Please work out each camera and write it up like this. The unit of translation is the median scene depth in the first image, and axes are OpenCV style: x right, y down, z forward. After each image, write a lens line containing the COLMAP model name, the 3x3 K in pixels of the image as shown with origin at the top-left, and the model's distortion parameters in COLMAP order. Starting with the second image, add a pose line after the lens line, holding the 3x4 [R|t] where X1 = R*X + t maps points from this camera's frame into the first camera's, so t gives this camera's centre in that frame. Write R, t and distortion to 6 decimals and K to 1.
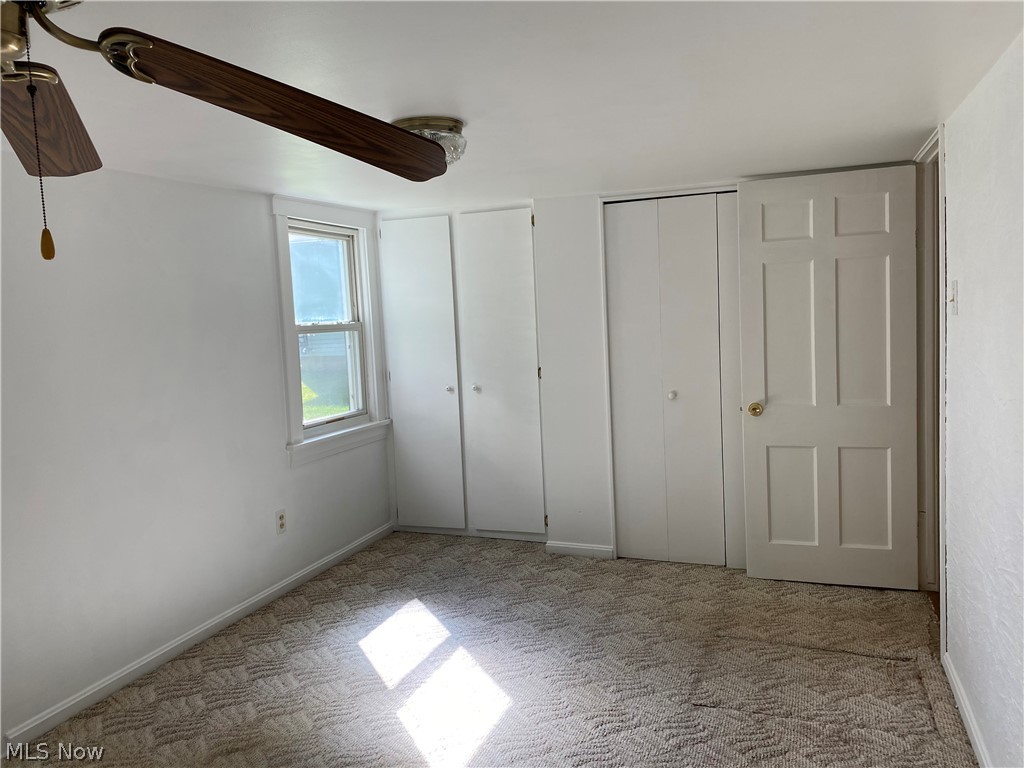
lens RADIAL K [[809.9, 0, 512.0], [0, 809.9, 384.0], [0, 0, 1]] dist [0.074716, -0.061759]
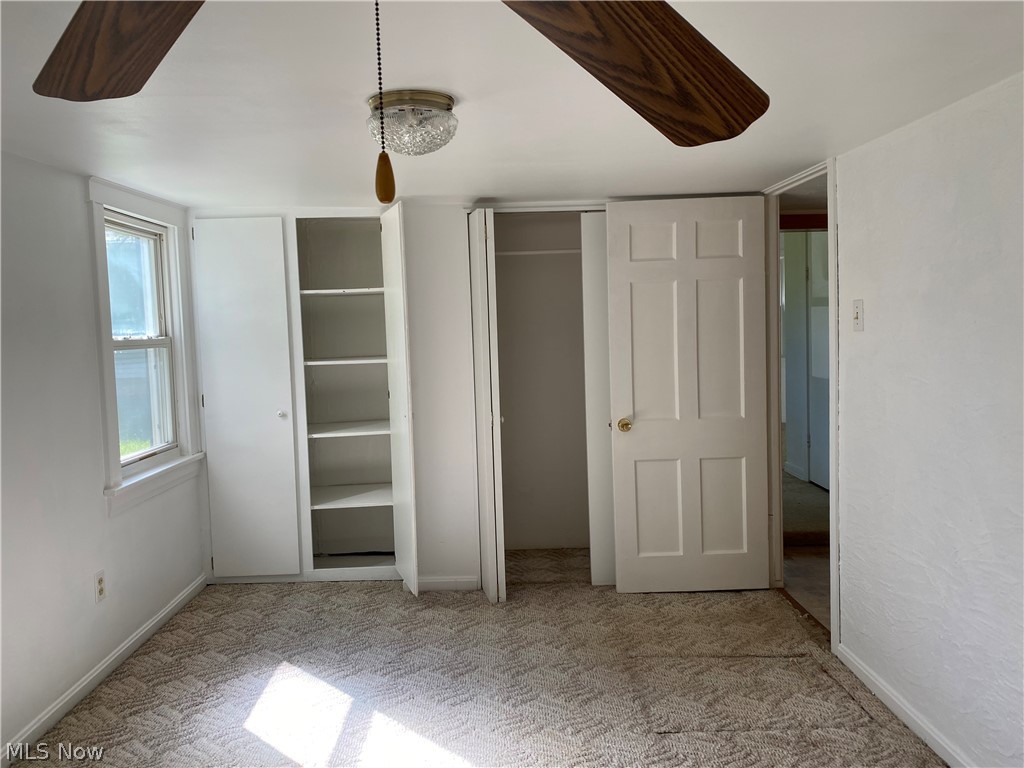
lens RADIAL K [[813.9, 0, 512.0], [0, 813.9, 384.0], [0, 0, 1]] dist [0.038783, -0.009423]
pose [[0.933213, -0.013232, 0.359079, -0.197179], [0.023834, 0.999400, -0.025115, 0.001687], [-0.358531, 0.031996, 0.932969, 0.107914]]
